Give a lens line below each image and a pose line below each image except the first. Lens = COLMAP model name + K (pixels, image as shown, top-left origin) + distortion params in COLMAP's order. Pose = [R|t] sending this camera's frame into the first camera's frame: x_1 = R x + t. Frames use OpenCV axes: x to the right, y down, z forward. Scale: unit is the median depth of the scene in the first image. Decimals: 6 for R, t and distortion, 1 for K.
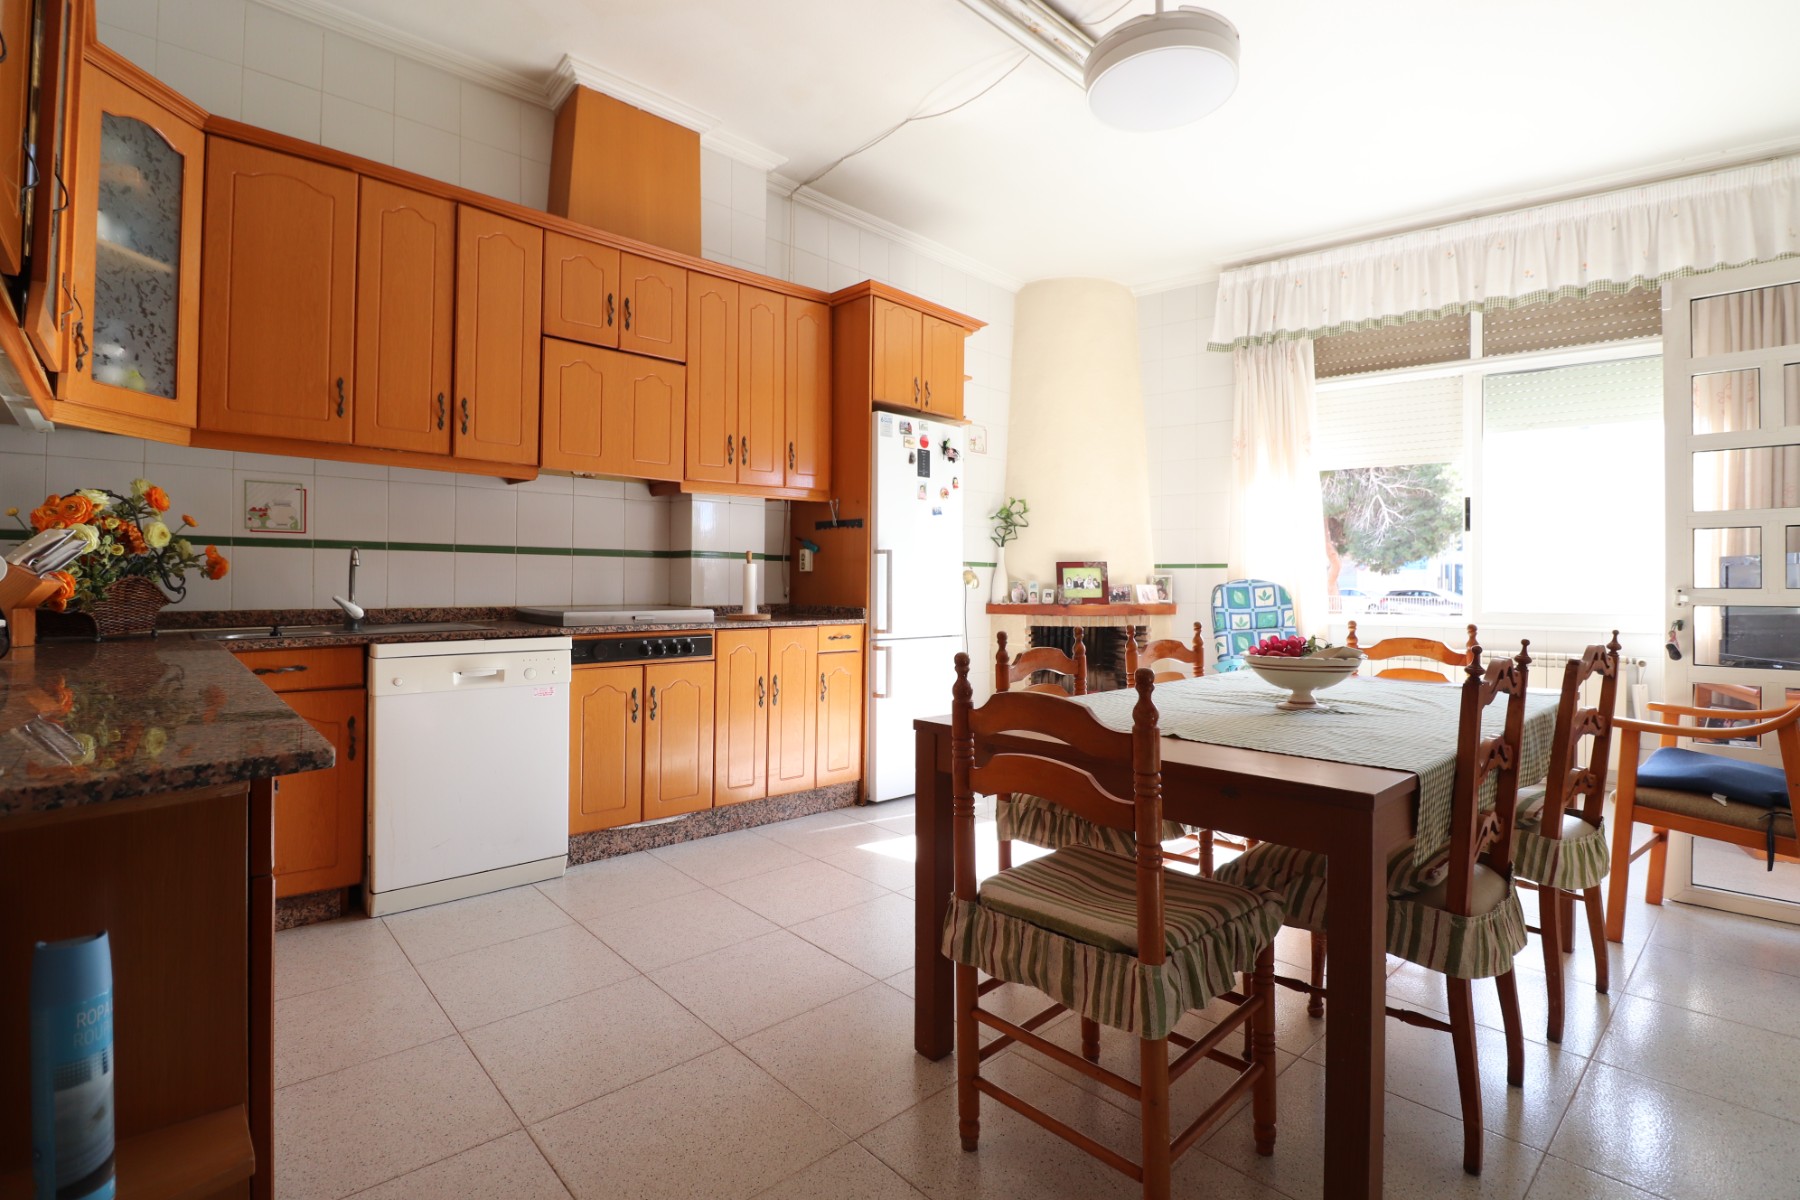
lens RADIAL K [[834.3, 0, 896.6], [0, 834.3, 585.5], [0, 0, 1]] dist [-0.005345, -0.009367]
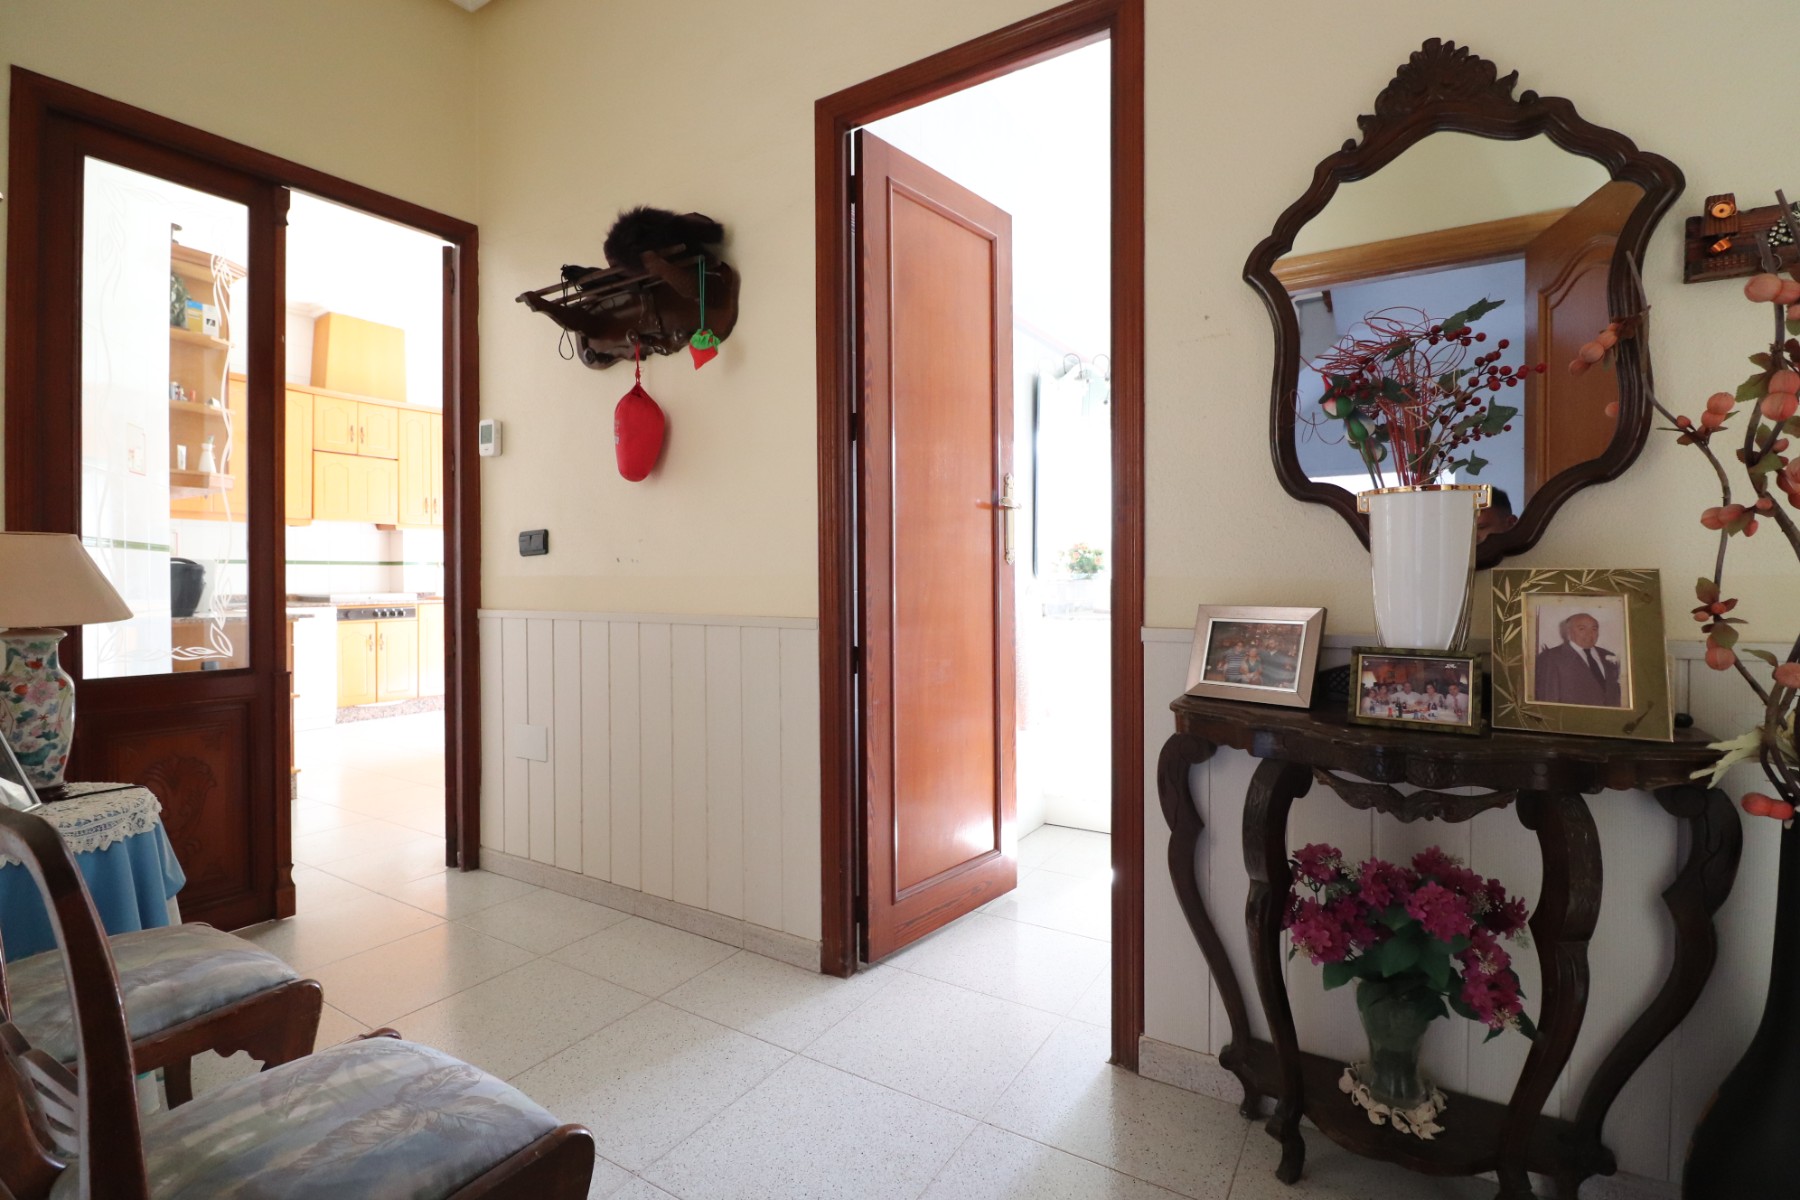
lens RADIAL K [[834.3, 0, 901.2], [0, 834.3, 586.7], [0, 0, 1]] dist [-0.005345, -0.009367]
pose [[0.960554, -0.013922, 0.277744, 0.318451], [0.009735, 0.999817, 0.016450, -0.007609], [-0.277922, -0.013098, 0.960514, -1.138676]]
